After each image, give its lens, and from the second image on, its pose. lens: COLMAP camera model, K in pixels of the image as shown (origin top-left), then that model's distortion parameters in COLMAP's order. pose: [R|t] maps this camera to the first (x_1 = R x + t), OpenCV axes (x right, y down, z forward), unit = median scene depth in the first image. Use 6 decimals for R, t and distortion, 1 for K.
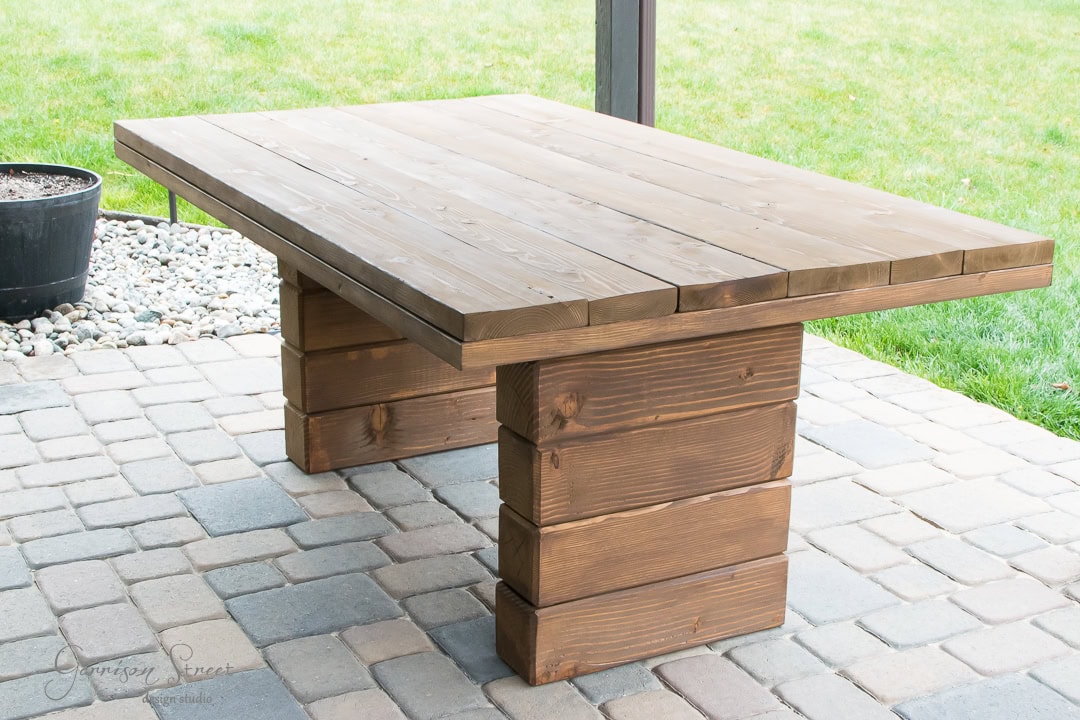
lens RADIAL K [[1559.2, 0, 540.0], [0, 1559.2, 360.0], [0, 0, 1]] dist [-0.001654, 0.057588]
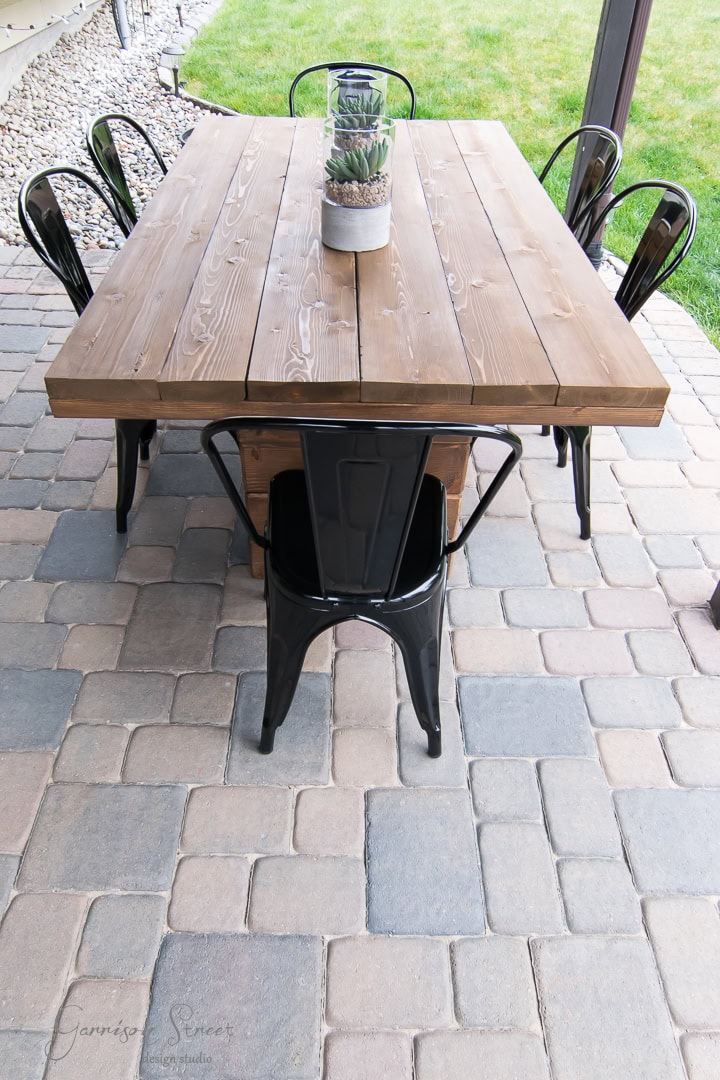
lens RADIAL K [[713.5, 0, 360.0], [0, 713.5, 540.0], [0, 0, 1]] dist [-0.002239, 0.003369]
pose [[0.893625, 0.310107, -0.324451, 0.293825], [-0.148187, 0.886231, 0.438903, -0.147336], [0.423645, -0.344135, 0.837912, 0.424833]]
